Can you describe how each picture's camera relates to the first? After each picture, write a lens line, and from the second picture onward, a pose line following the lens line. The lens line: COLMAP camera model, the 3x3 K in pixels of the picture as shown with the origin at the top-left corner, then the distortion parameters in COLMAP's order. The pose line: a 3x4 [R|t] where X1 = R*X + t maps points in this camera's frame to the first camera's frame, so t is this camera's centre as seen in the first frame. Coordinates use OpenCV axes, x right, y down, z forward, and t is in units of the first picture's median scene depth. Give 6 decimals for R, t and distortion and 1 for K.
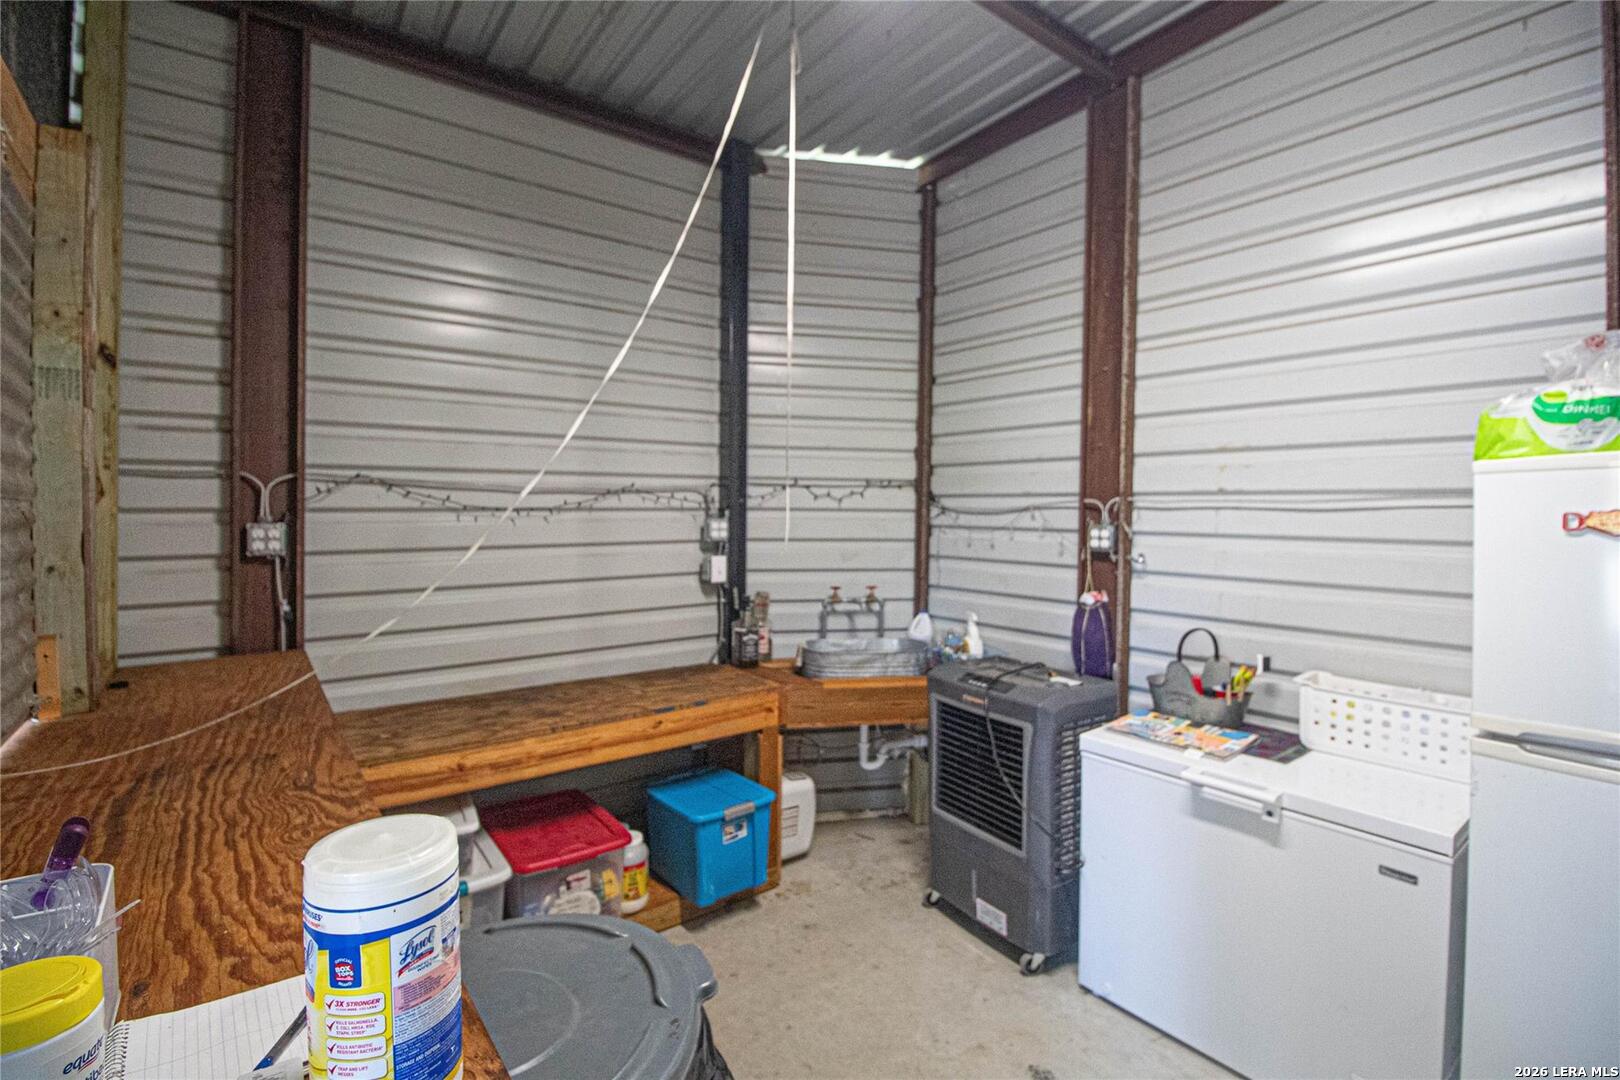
lens RADIAL K [[746.7, 0, 817.9], [0, 746.7, 514.1], [0, 0, 1]] dist [0.001000, -0.013430]
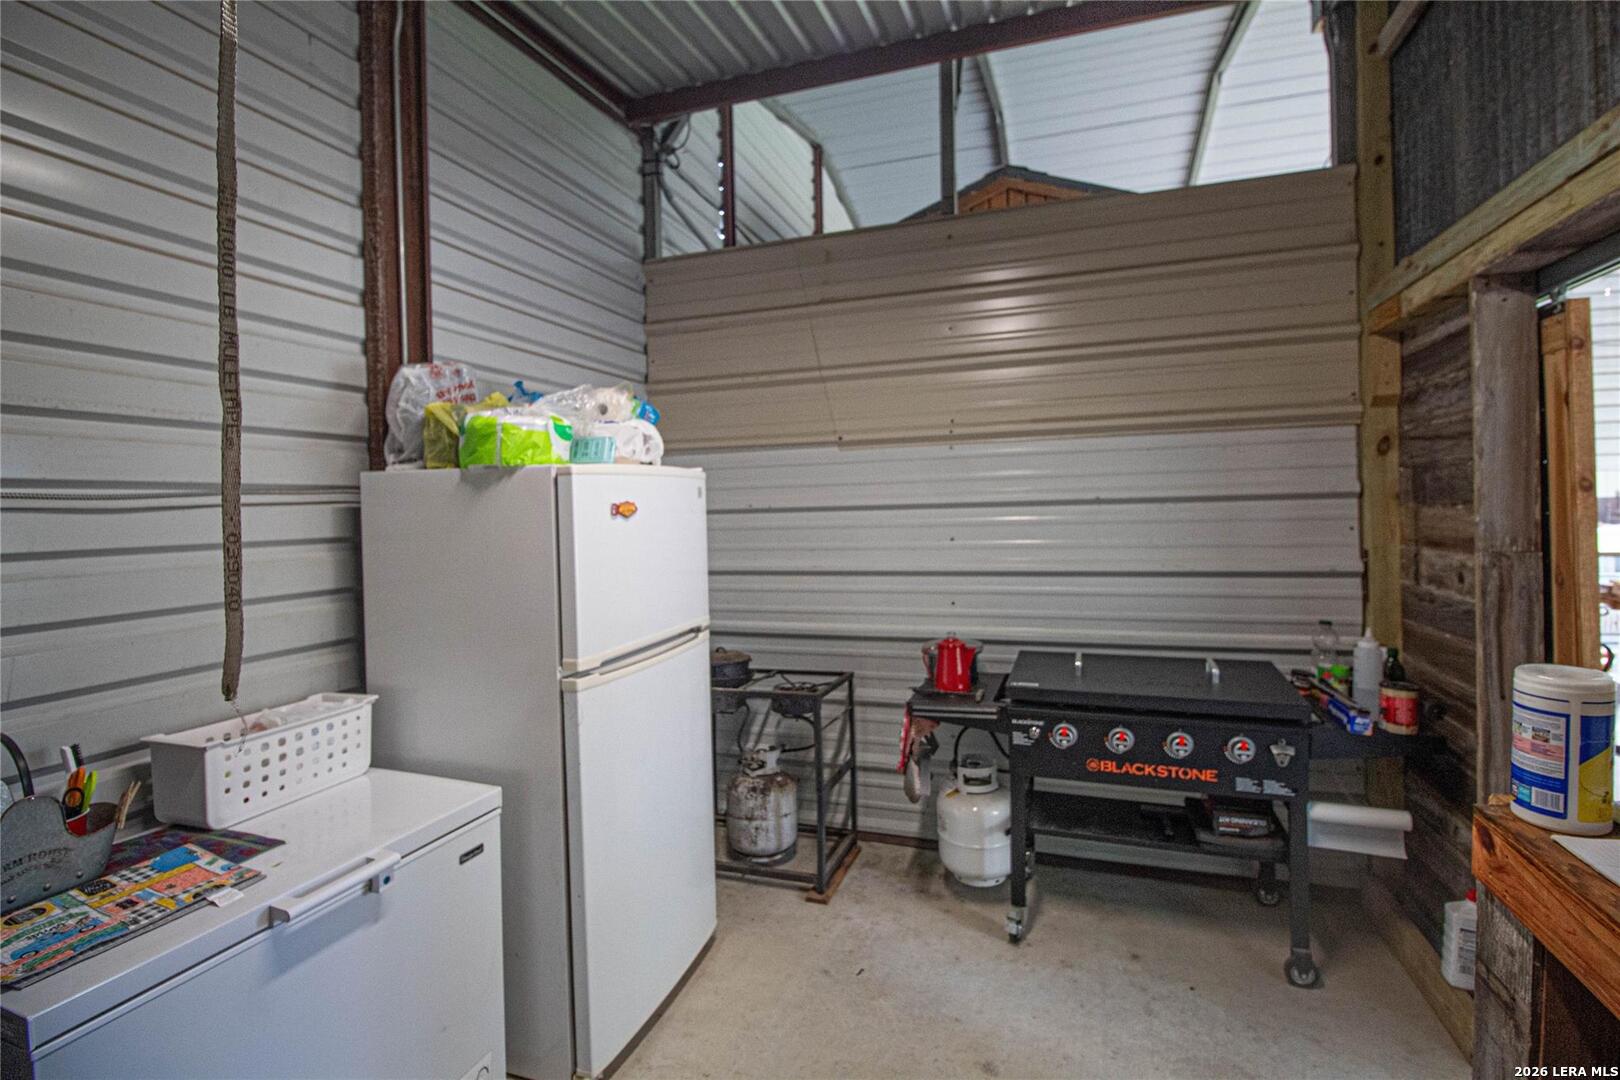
lens RADIAL K [[746.7, 0, 817.9], [0, 746.7, 514.1], [0, 0, 1]] dist [0.001000, -0.013430]
pose [[-0.546436, -0.002391, 0.837497, -0.292689], [0.022538, 0.999592, 0.017559, 0.002020], [-0.837197, 0.028470, -0.546159, 0.940024]]
